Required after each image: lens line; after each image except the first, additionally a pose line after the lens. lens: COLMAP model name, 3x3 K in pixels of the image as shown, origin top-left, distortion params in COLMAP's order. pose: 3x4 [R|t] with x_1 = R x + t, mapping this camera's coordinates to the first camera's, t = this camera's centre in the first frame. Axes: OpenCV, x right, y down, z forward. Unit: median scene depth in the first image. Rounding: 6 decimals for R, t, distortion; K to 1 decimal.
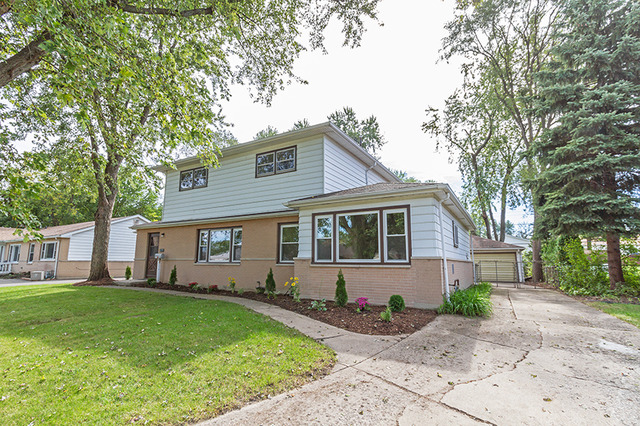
lens RADIAL K [[301.6, 0, 320.0], [0, 301.6, 213.0], [0, 0, 1]] dist [-0.001322, -0.000167]
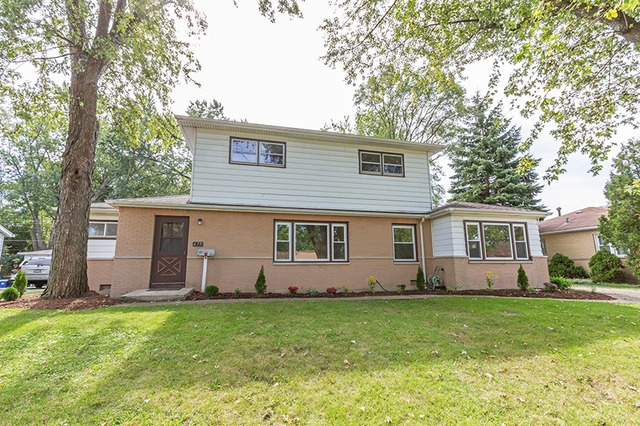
lens RADIAL K [[256.5, 0, 319.8], [0, 256.5, 225.4], [0, 0, 1]] dist [-0.000669, -0.000016]
pose [[0.726835, 0.089254, 0.680988, -0.849086], [-0.103805, 0.994406, -0.019539, 0.077440], [-0.678923, -0.056488, 0.732034, 0.475471]]
